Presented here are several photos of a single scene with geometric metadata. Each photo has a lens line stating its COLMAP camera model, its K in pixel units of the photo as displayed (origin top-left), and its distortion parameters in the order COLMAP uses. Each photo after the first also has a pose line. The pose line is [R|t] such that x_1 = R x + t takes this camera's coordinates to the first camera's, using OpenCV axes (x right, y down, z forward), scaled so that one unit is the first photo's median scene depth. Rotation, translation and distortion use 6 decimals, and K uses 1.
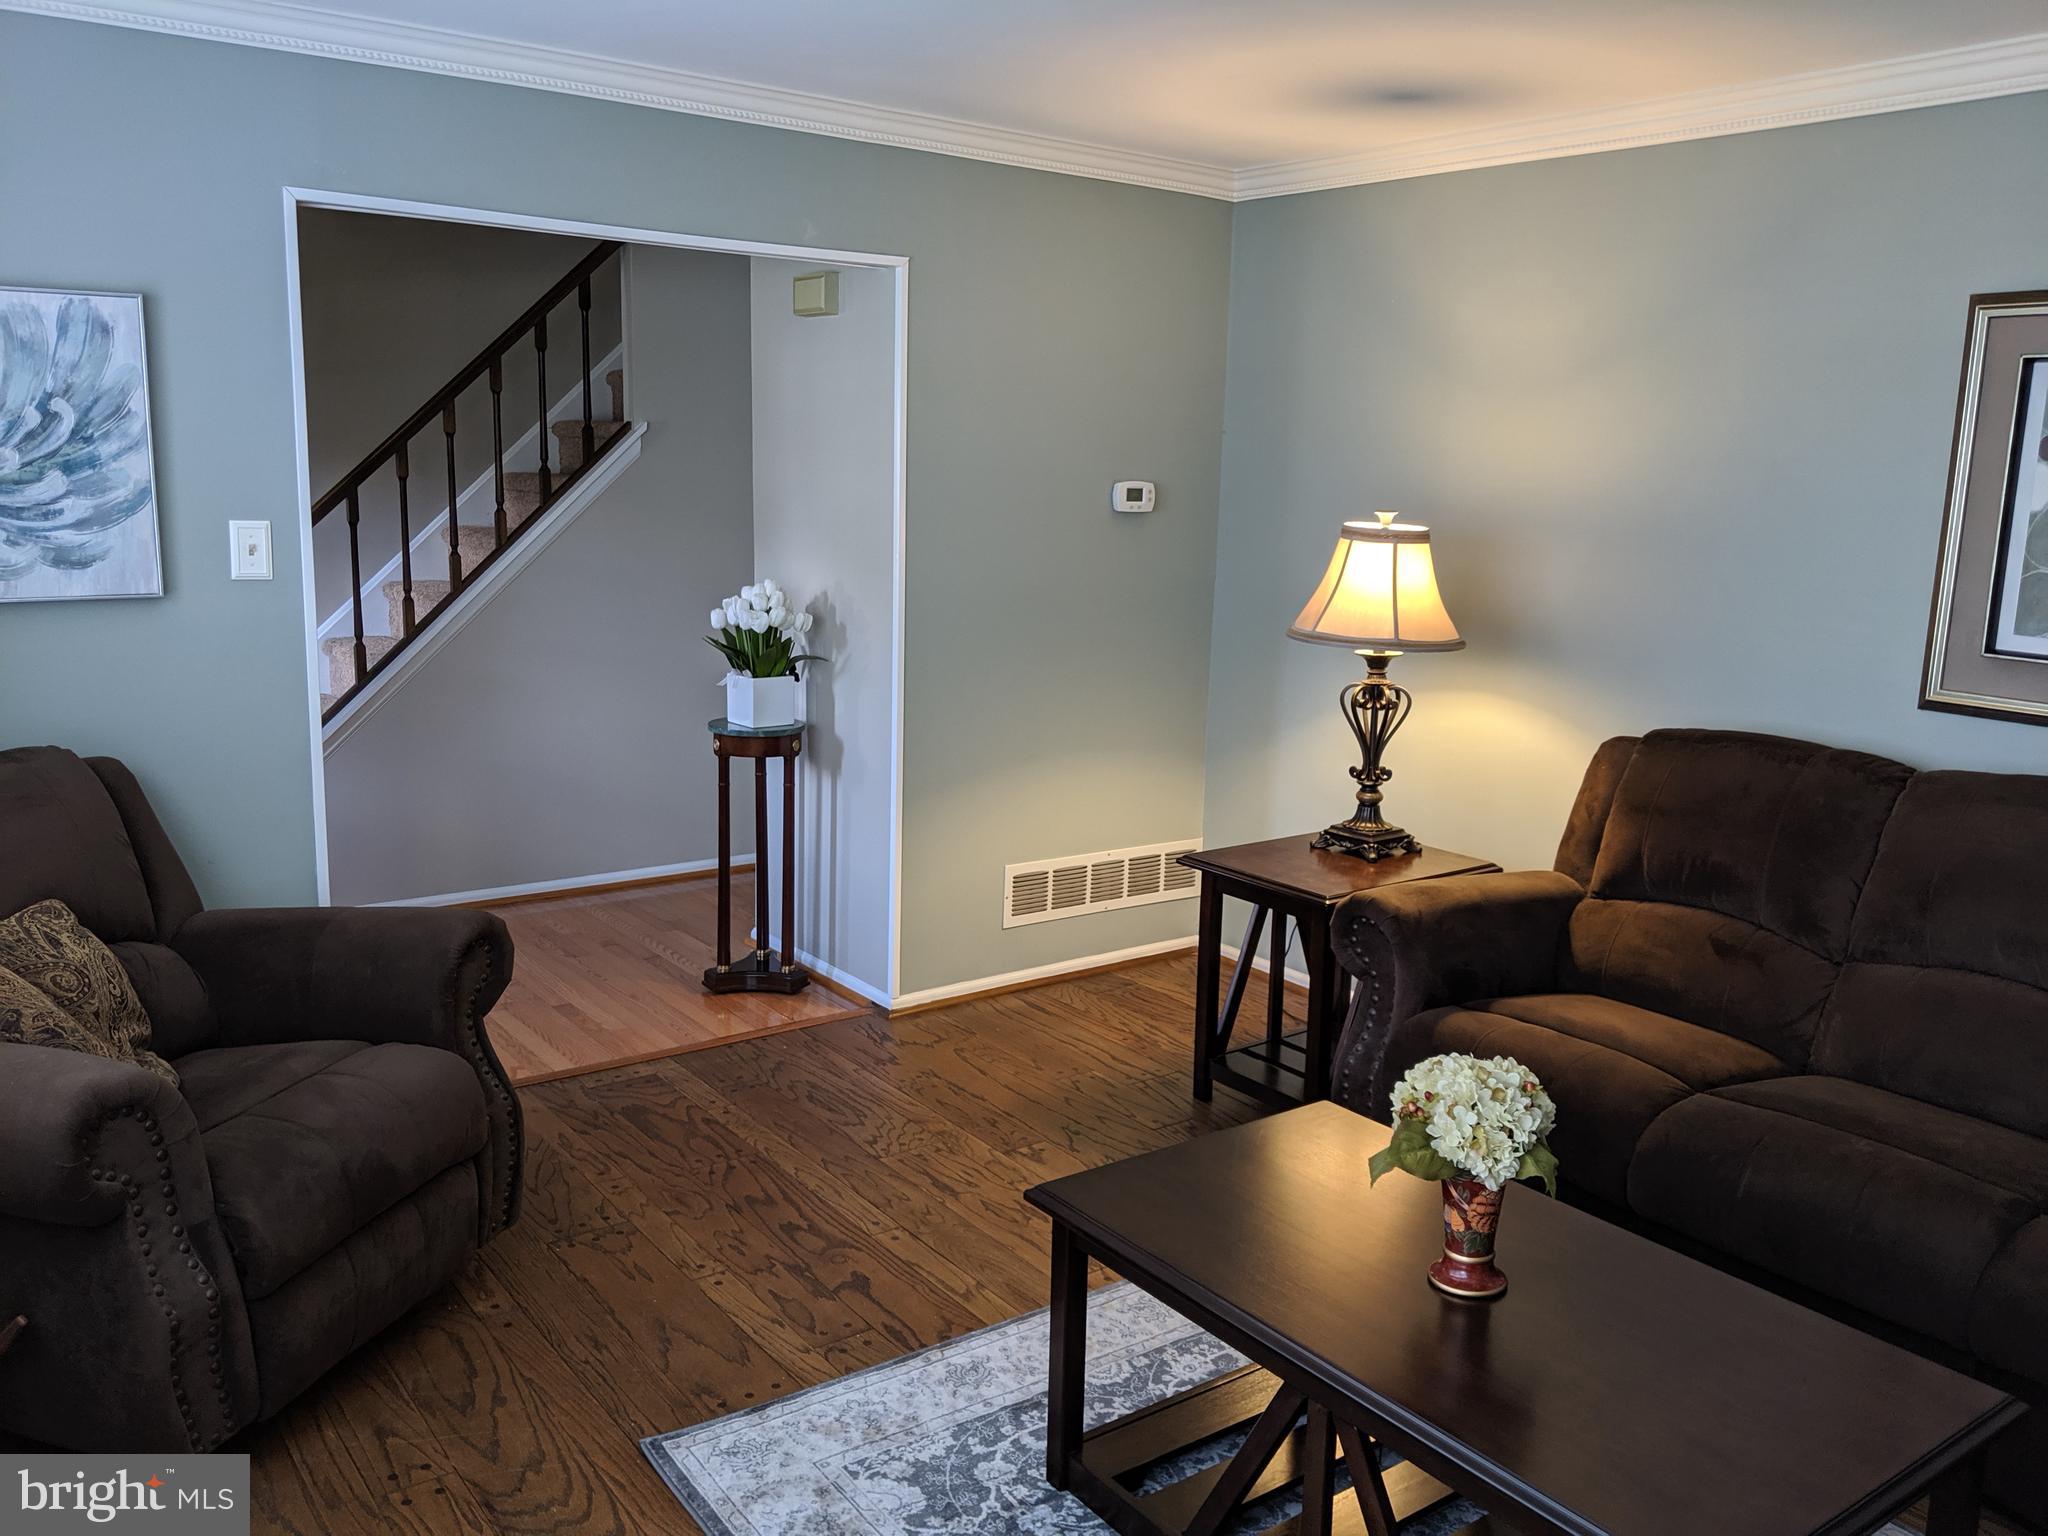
lens RADIAL K [[1658.1, 0, 1024.0], [0, 1658.1, 768.0], [0, 0, 1]] dist [0.101700, -0.198536]
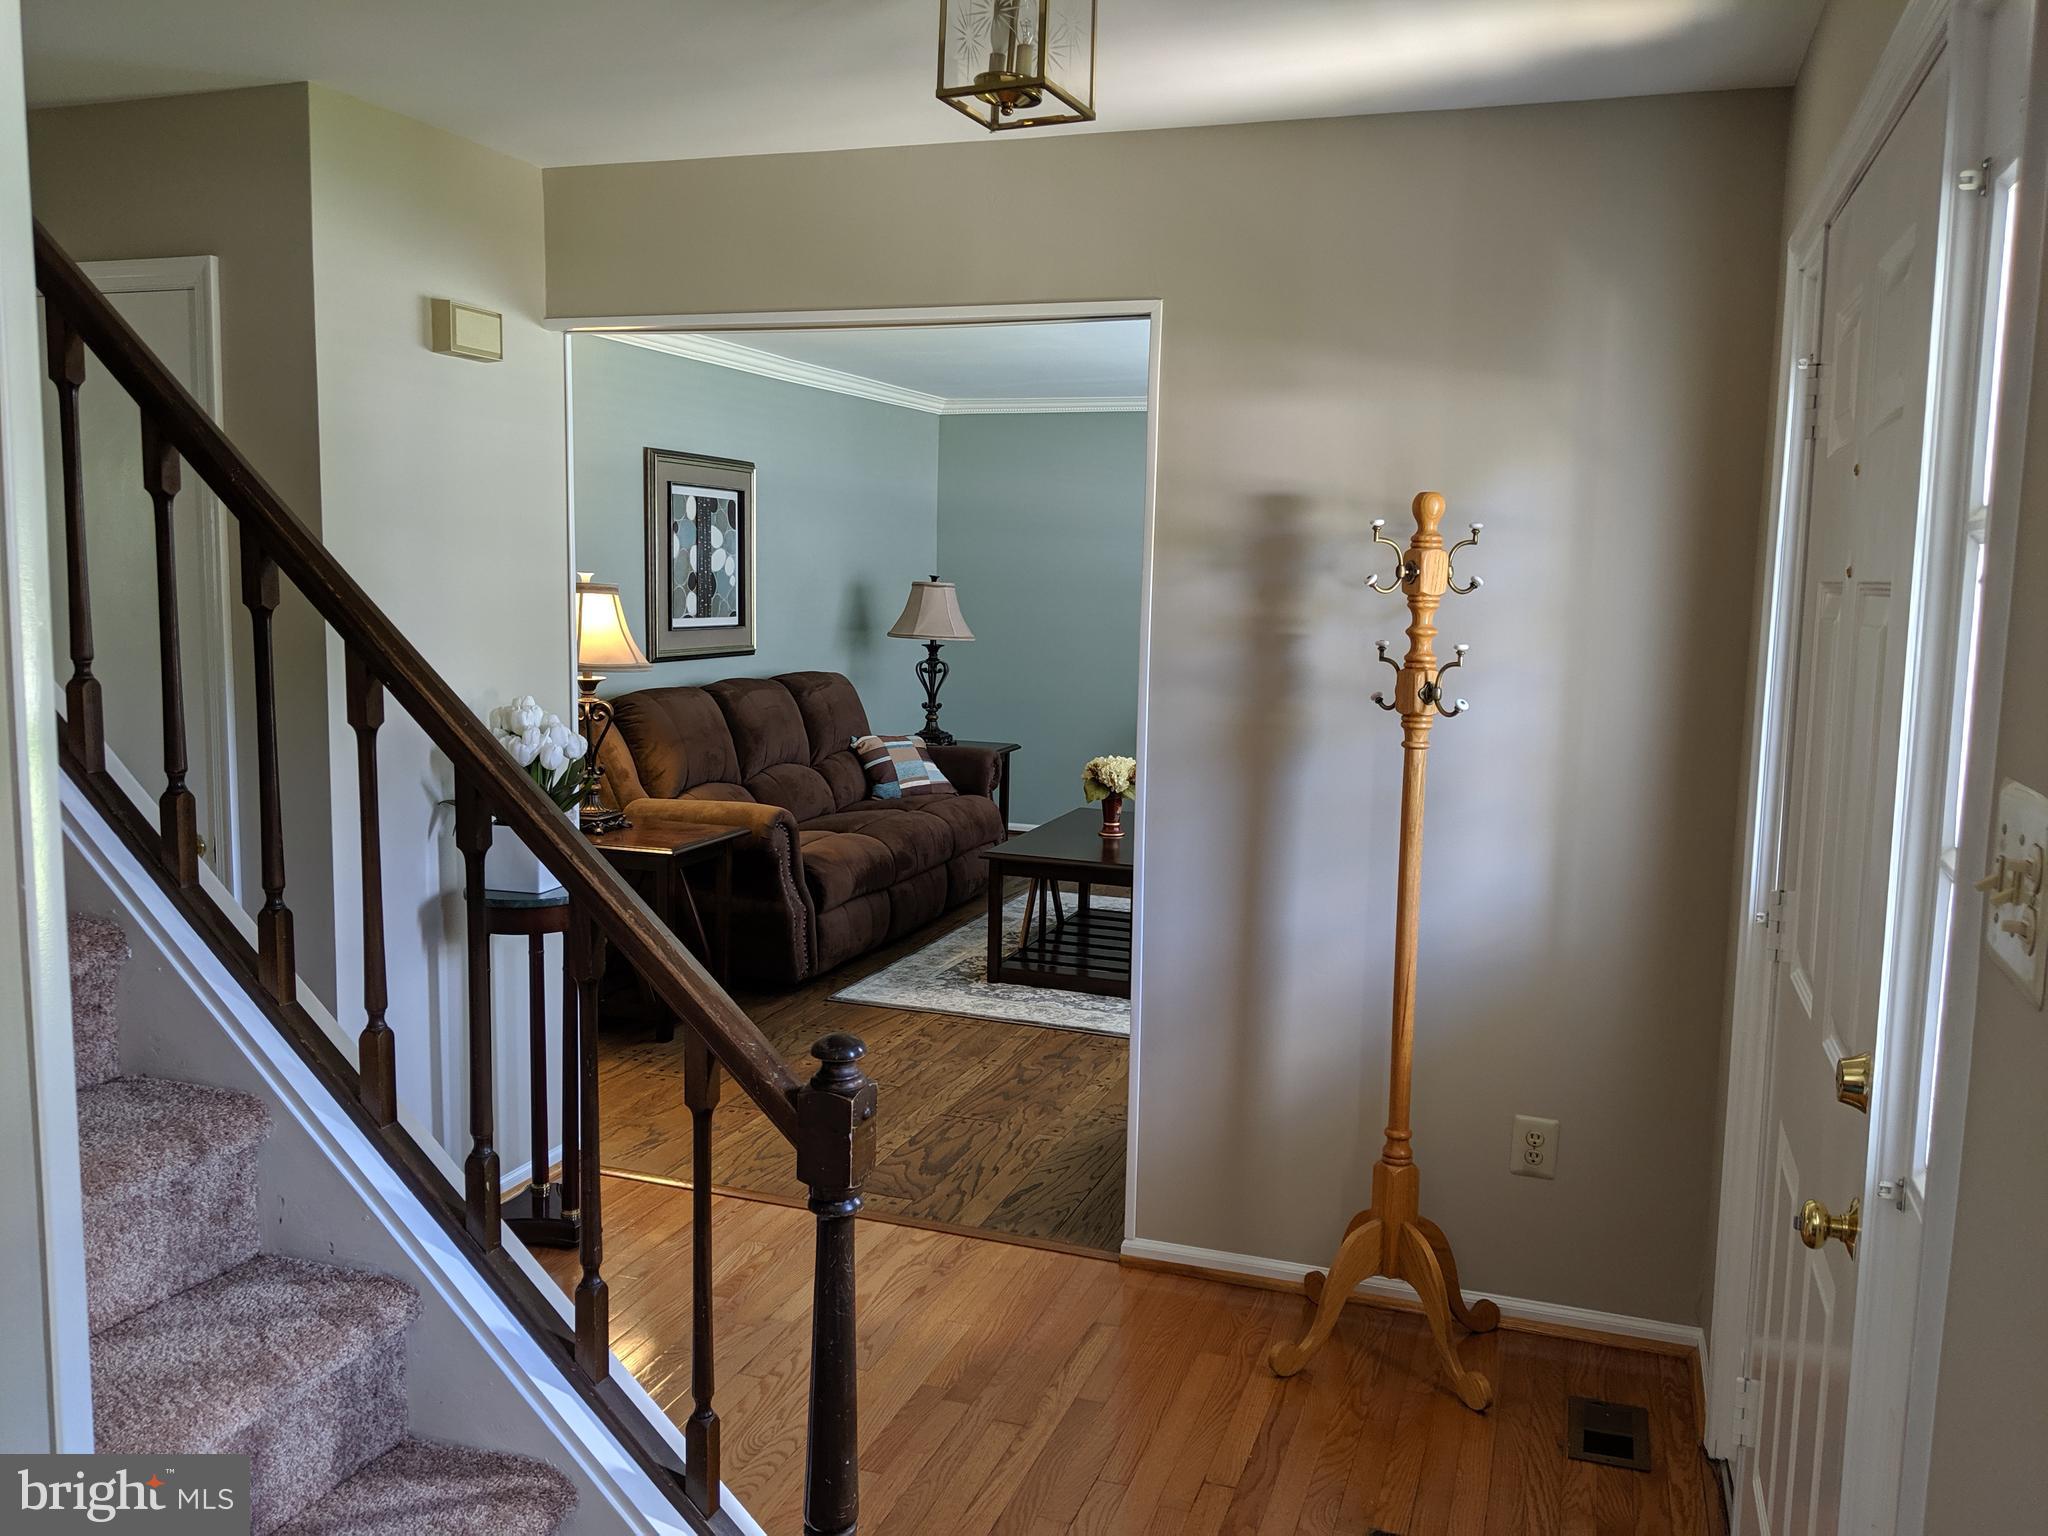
lens RADIAL K [[1658.1, 0, 1024.0], [0, 1658.1, 768.0], [0, 0, 1]] dist [0.101700, -0.198536]
pose [[-0.576983, -0.137287, 0.805136, -1.286753], [0.106580, 0.964687, 0.240871, -0.341803], [-0.809773, 0.224790, -0.541976, 1.748899]]
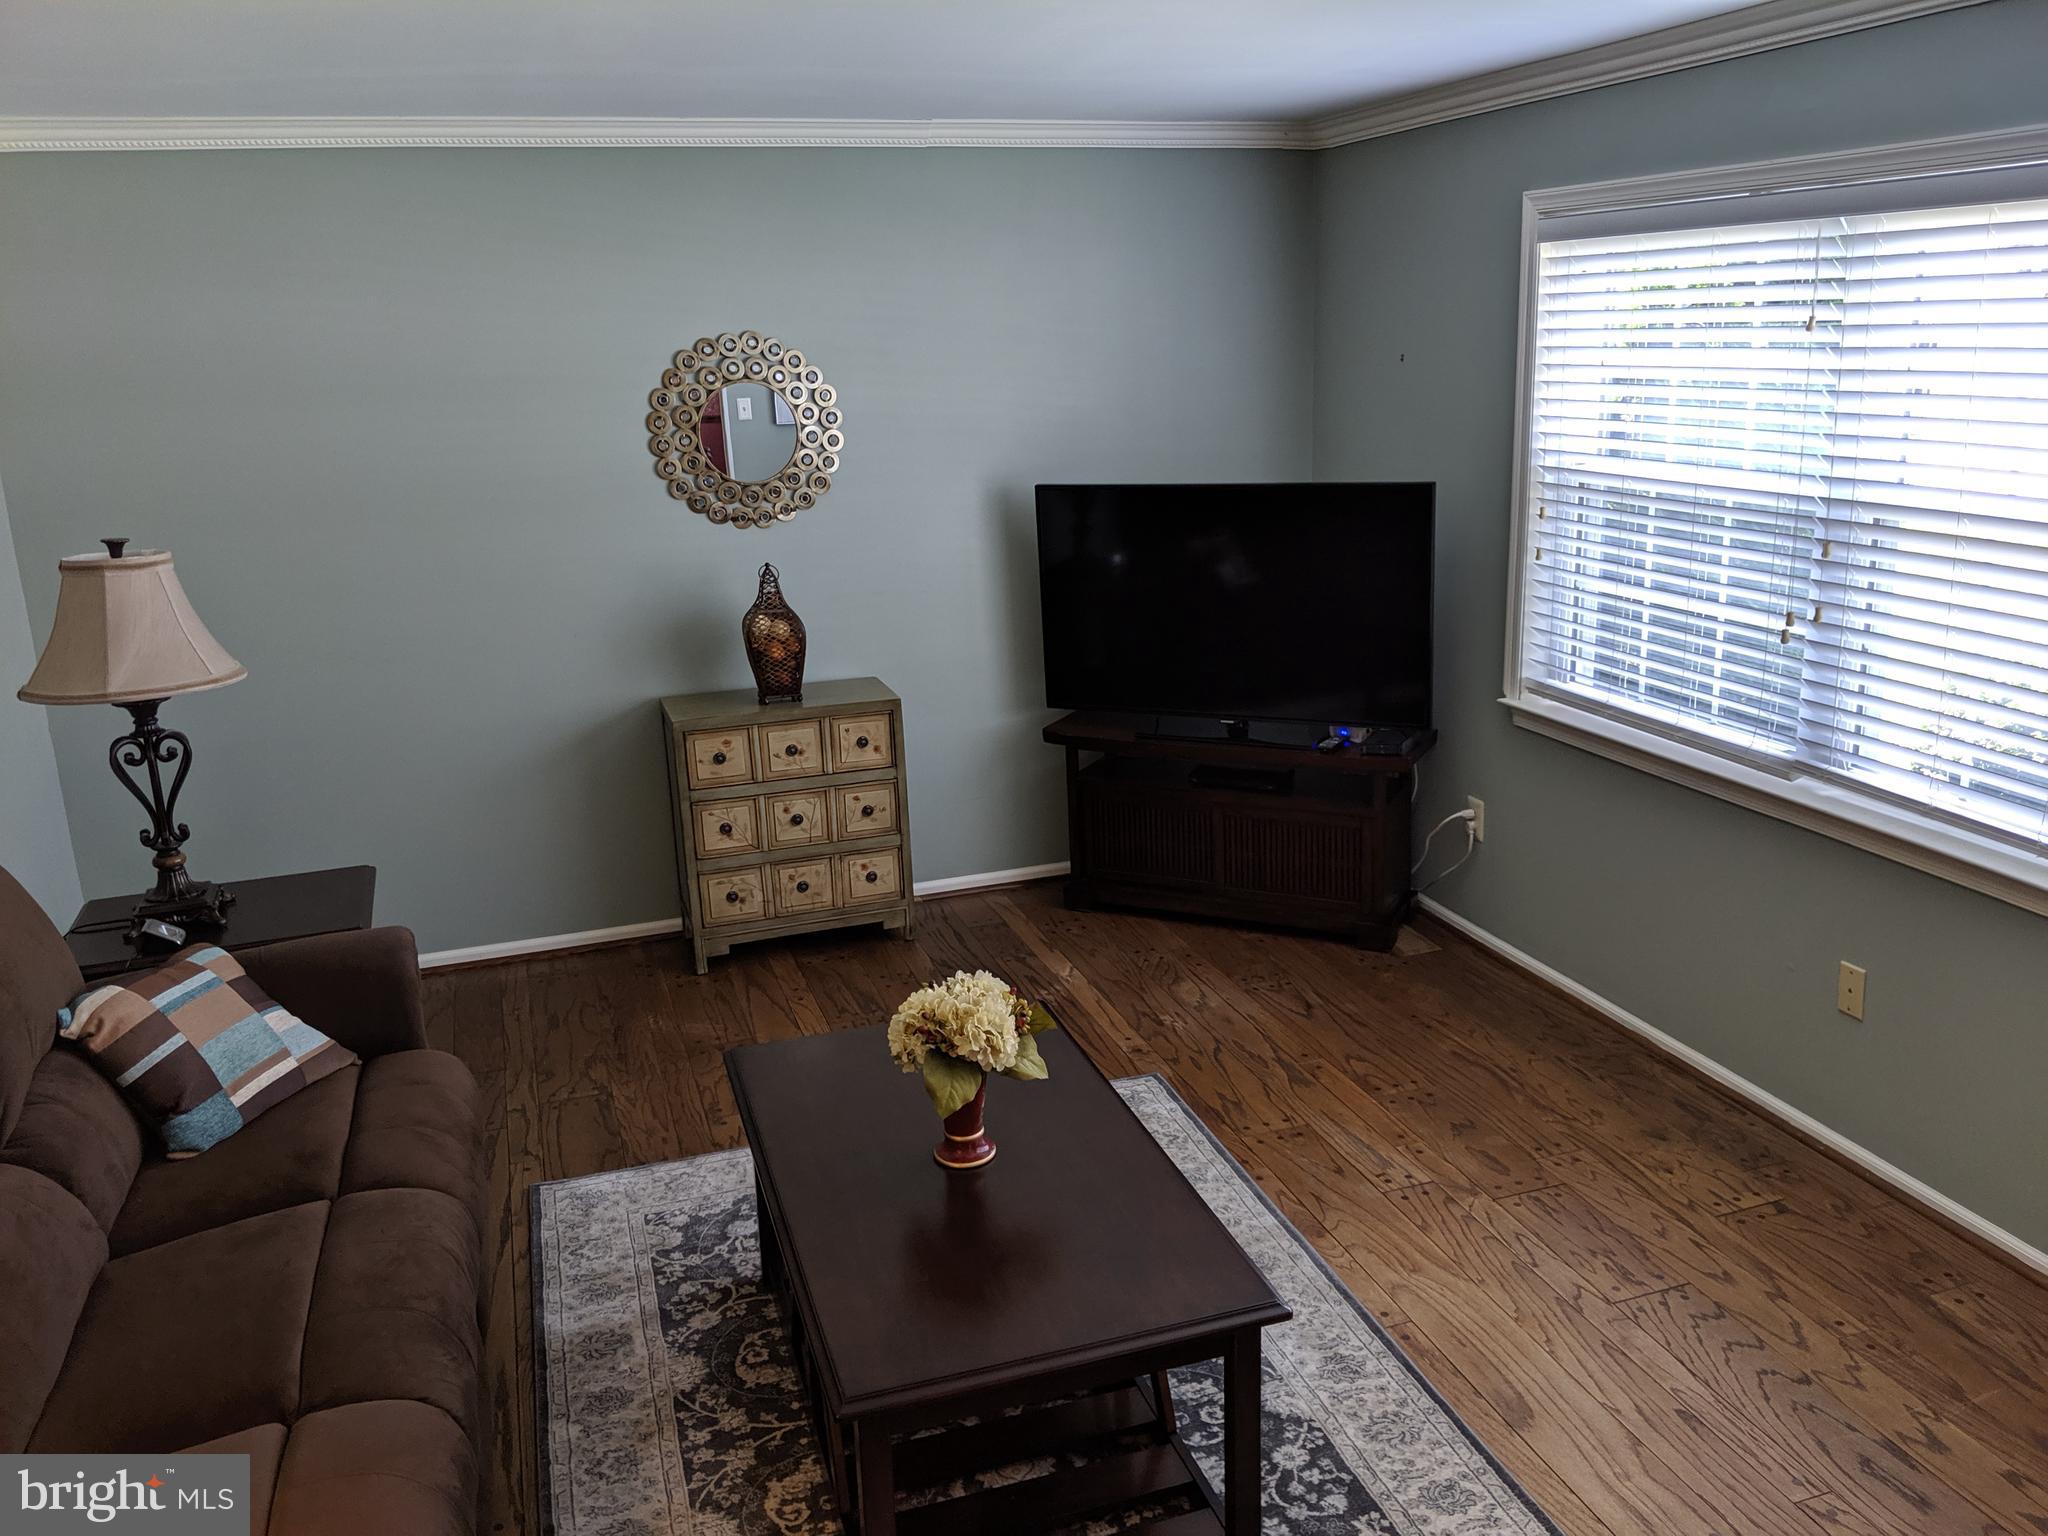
lens RADIAL K [[1658.1, 0, 1024.0], [0, 1658.1, 768.0], [0, 0, 1]] dist [0.101700, -0.198536]
pose [[-0.947917, -0.056260, 0.313510, -0.438907], [0.081784, 0.908289, 0.410271, -0.308449], [-0.307840, 0.414543, -0.856381, 1.397143]]
